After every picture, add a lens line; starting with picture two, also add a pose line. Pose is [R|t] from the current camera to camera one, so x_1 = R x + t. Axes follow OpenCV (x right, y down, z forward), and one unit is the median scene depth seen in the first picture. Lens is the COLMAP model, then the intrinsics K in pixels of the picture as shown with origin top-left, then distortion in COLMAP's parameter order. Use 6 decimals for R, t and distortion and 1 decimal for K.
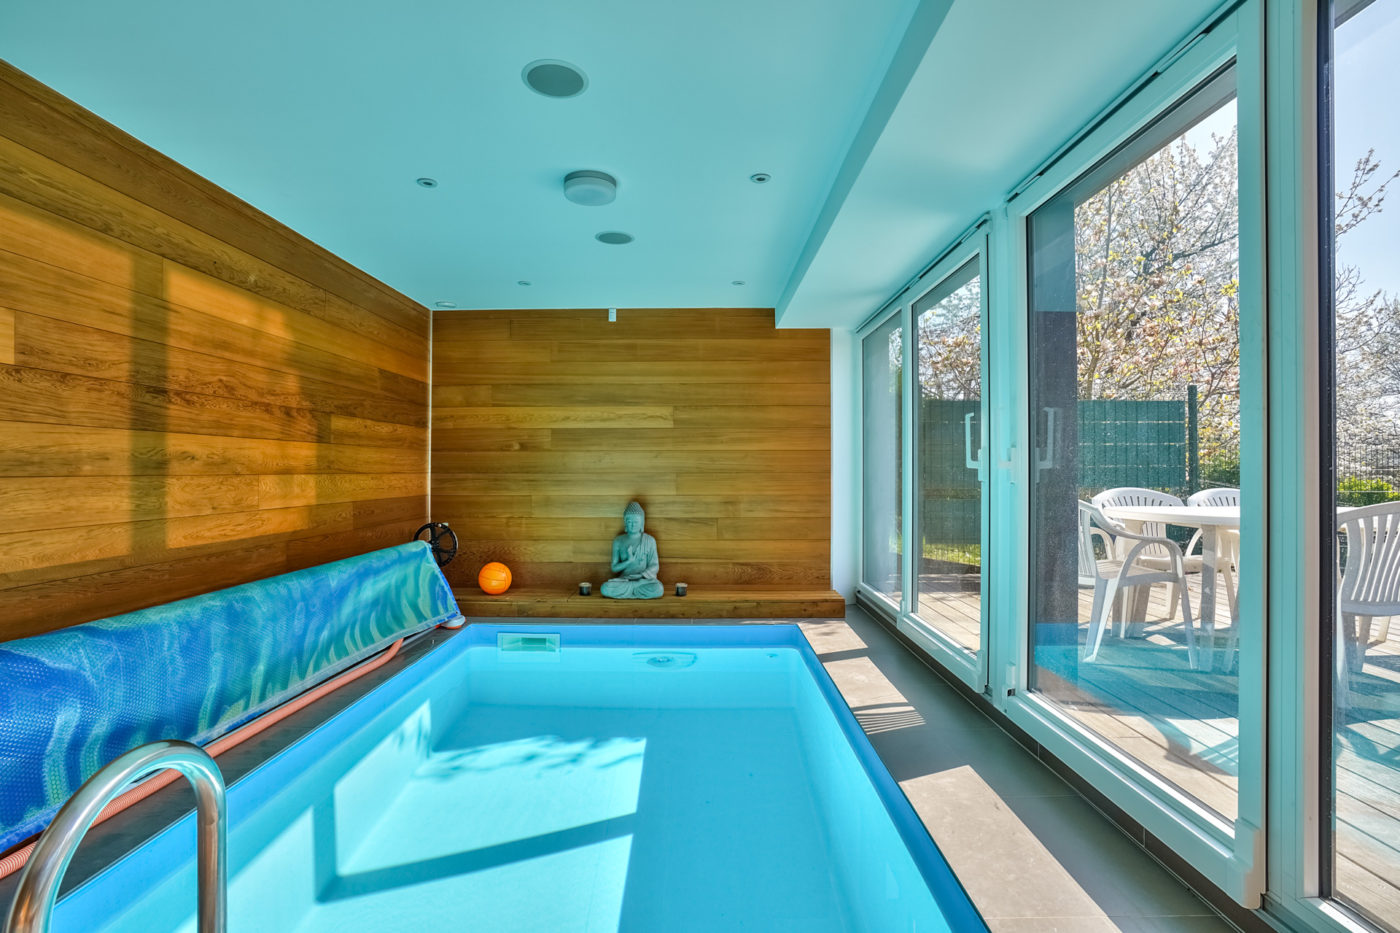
lens RADIAL K [[646.3, 0, 698.7], [0, 646.3, 469.3], [0, 0, 1]] dist [-0.027343, 0.001754]
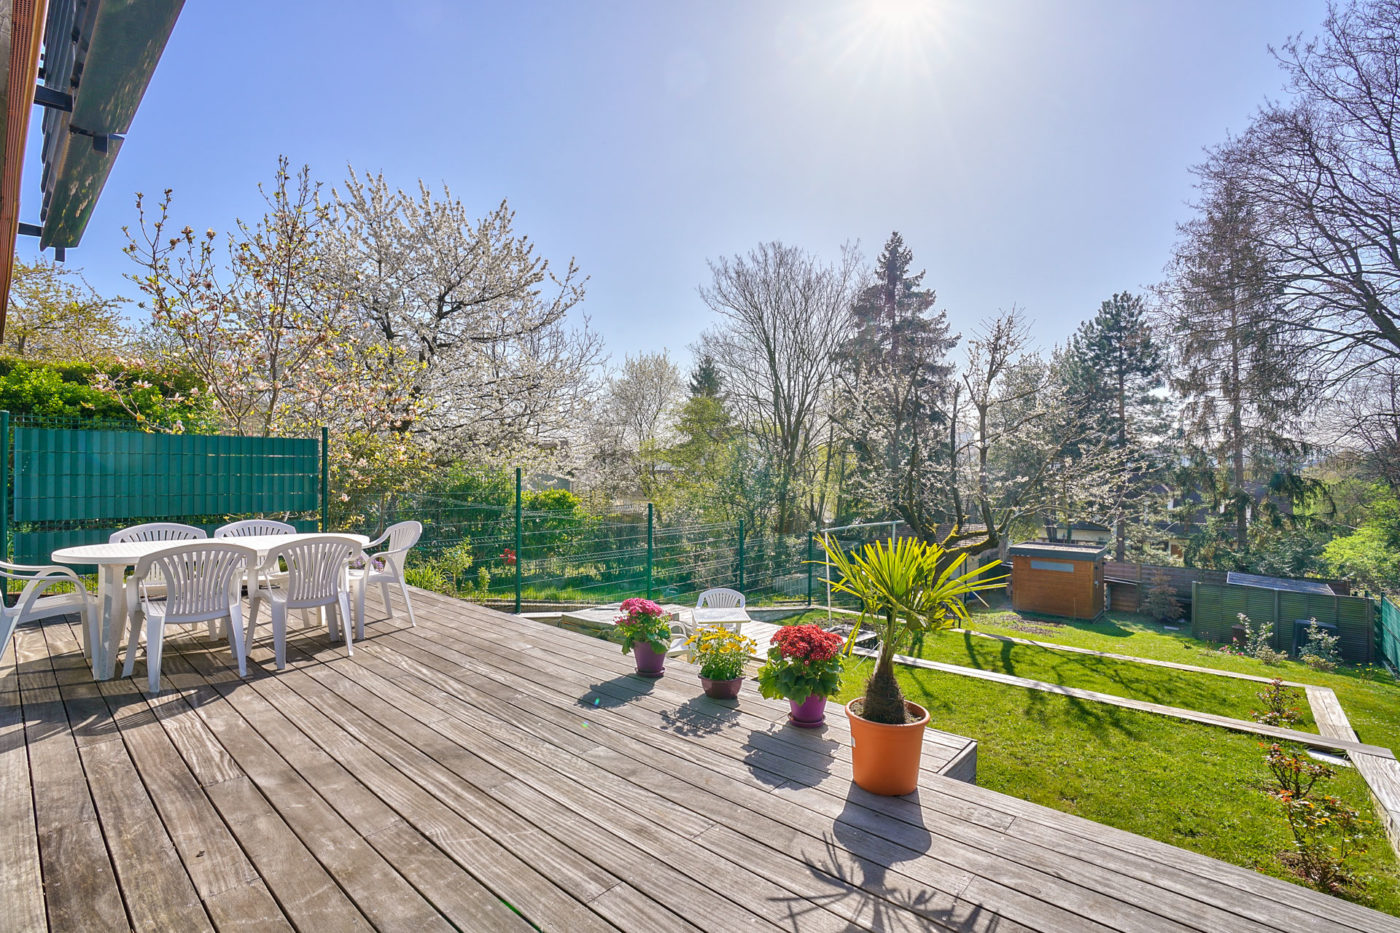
lens RADIAL K [[646.3, 0, 701.0], [0, 646.3, 470.0], [0, 0, 1]] dist [-0.027343, 0.001754]
pose [[0.649836, 0.005510, 0.760055, 0.358920], [-0.009671, 0.999953, 0.001020, -0.068834], [-0.760013, -0.008014, 0.649858, -0.432037]]
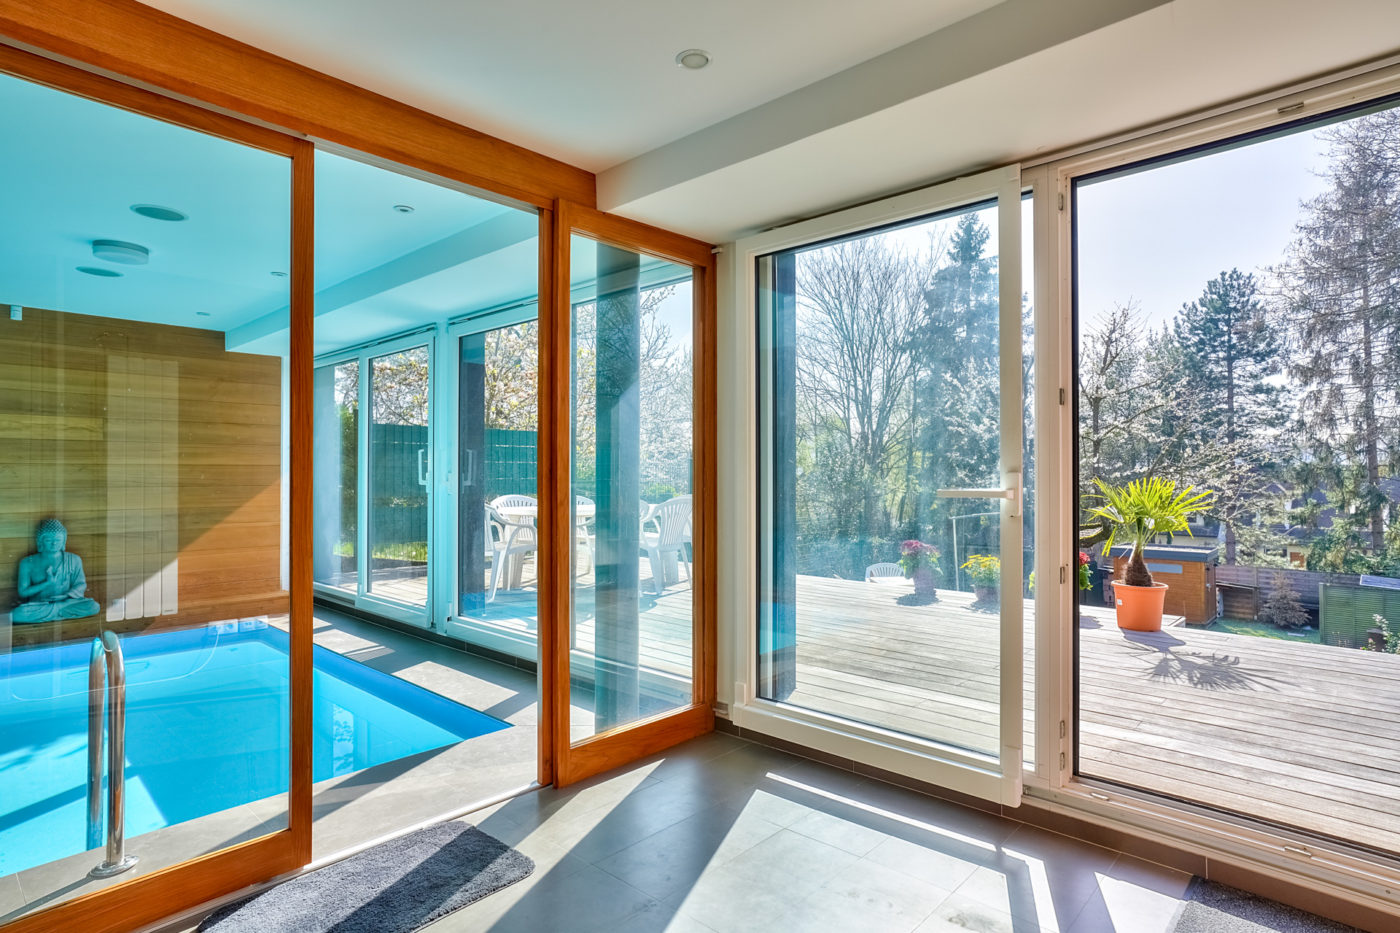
lens RADIAL K [[738.8, 0, 701.8], [0, 738.8, 467.7], [0, 0, 1]] dist [0.014027, 0.005873]
pose [[0.670428, 0.008224, 0.741929, -0.286522], [-0.004977, 0.999966, -0.006587, -0.022268], [-0.741958, 0.000723, 0.670446, -0.444678]]
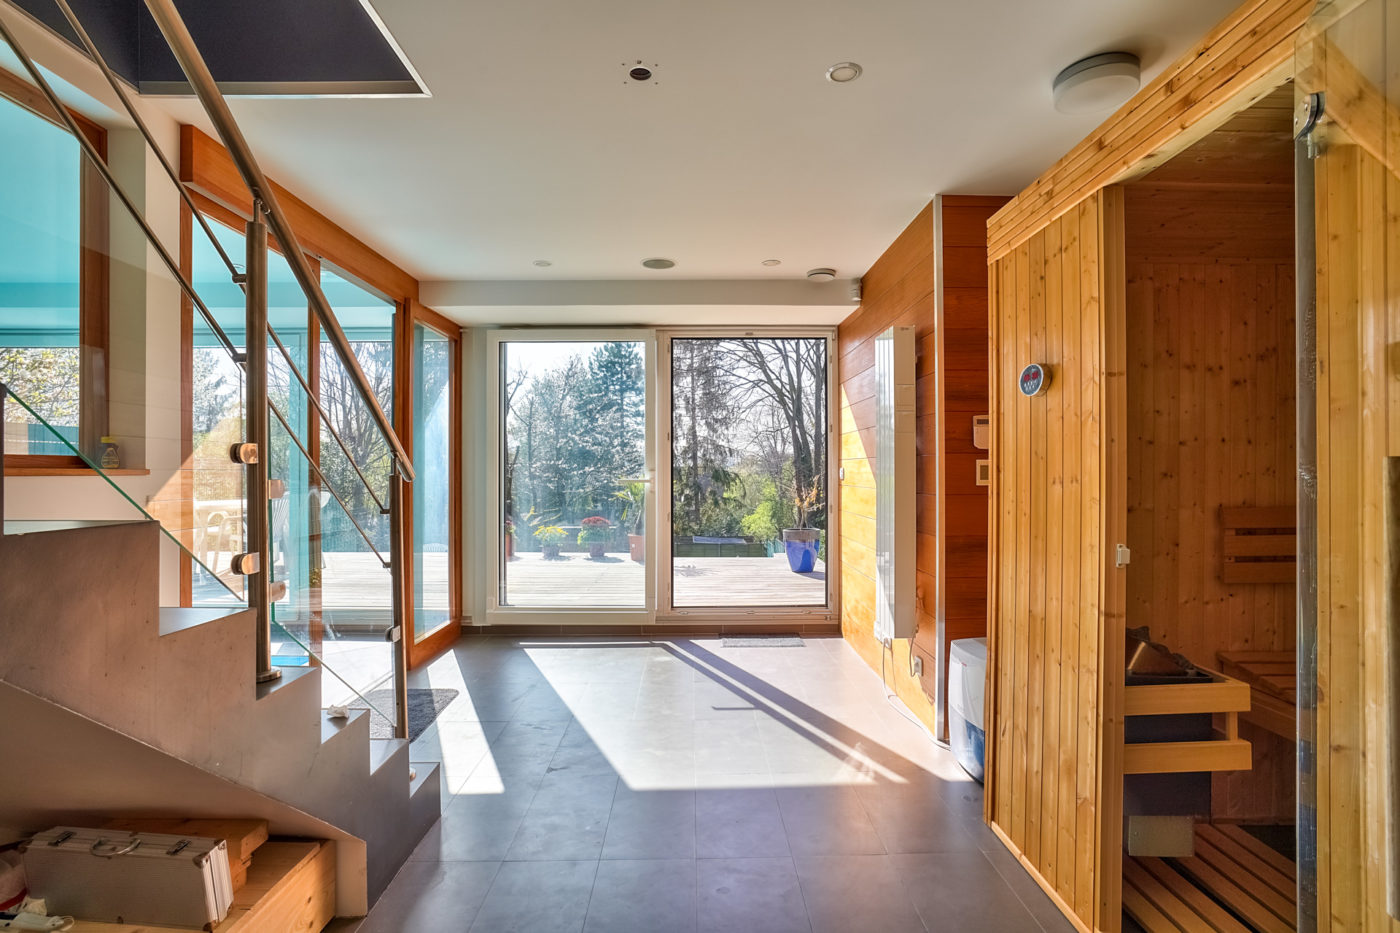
lens RADIAL K [[683.9, 0, 699.8], [0, 683.9, 469.5], [0, 0, 1]] dist [0.000944, 0.000781]
pose [[-0.018216, 0.006430, 0.999813, -0.843744], [-0.001646, 0.999978, -0.006461, -0.018468], [-0.999833, -0.001763, -0.018205, -0.298488]]
